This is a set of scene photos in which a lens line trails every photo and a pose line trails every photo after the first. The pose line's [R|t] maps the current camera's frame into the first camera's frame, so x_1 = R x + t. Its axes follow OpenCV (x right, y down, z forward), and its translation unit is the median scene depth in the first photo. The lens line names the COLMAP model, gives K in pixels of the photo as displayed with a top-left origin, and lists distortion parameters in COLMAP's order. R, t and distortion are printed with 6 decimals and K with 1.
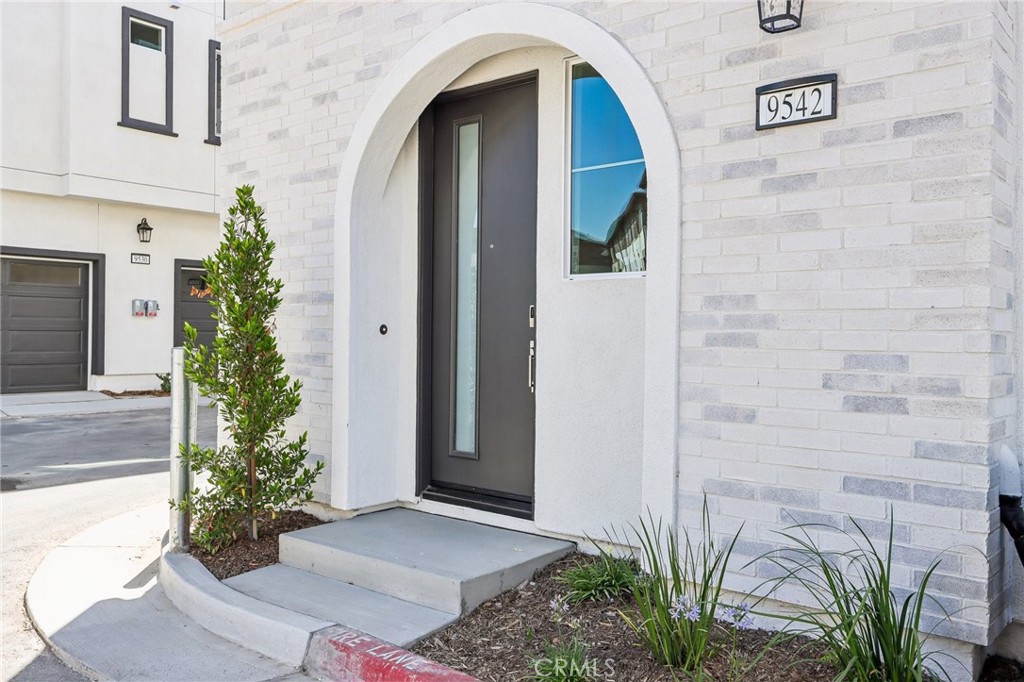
lens RADIAL K [[835.7, 0, 511.4], [0, 835.7, 343.4], [0, 0, 1]] dist [0.016020, 0.001364]
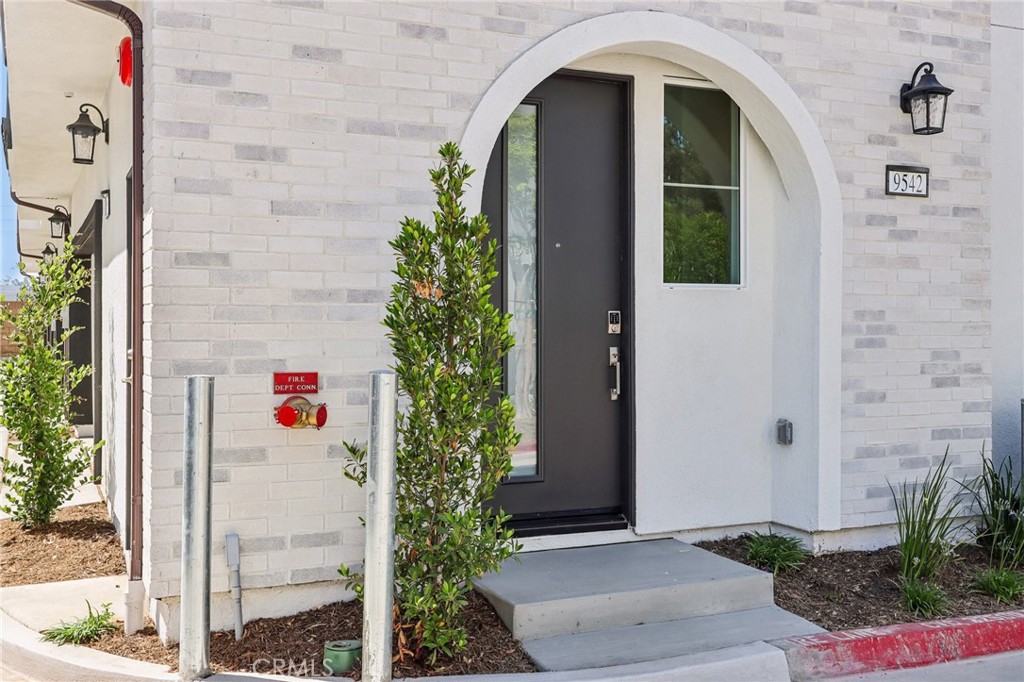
lens RADIAL K [[1059.6, 0, 509.0], [0, 1059.6, 330.9], [0, 0, 1]] dist [0.021424, 0.000000]
pose [[0.438520, -0.012944, 0.898628, -1.603596], [0.013870, 0.999875, 0.007634, -0.046846], [-0.898614, 0.009117, 0.438645, 0.789746]]
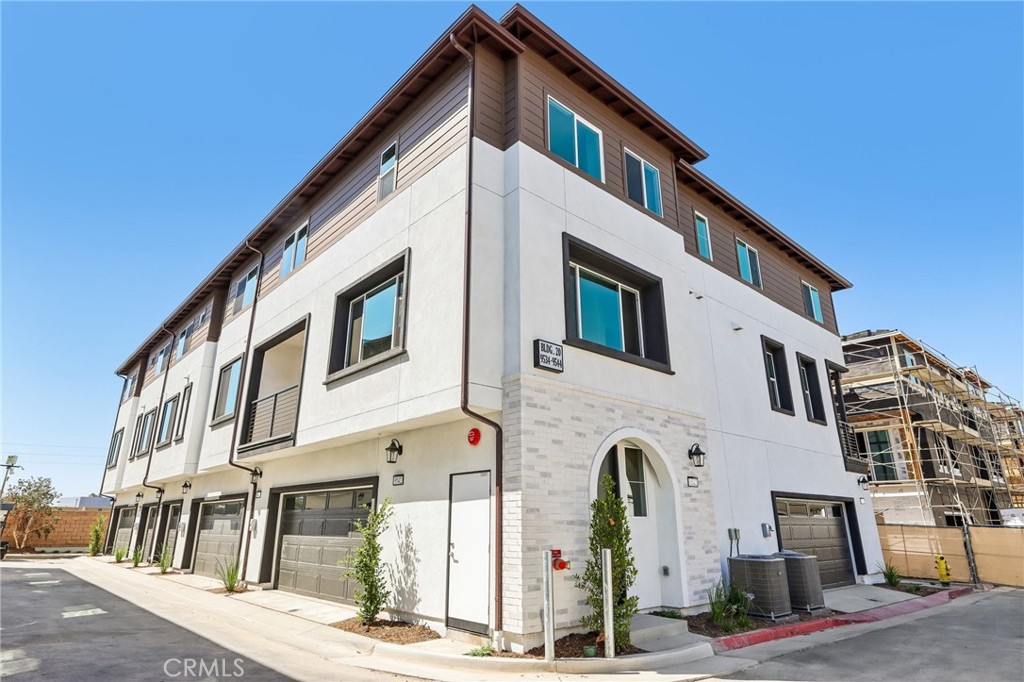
lens RADIAL K [[575.4, 0, 503.7], [0, 575.4, 338.5], [0, 0, 1]] dist [0.001767, 0.000112]
pose [[0.147043, 0.295463, 0.943970, -2.869031], [0.009201, 0.953894, -0.300003, -0.100139], [-0.989087, 0.052799, 0.137545, 1.496117]]
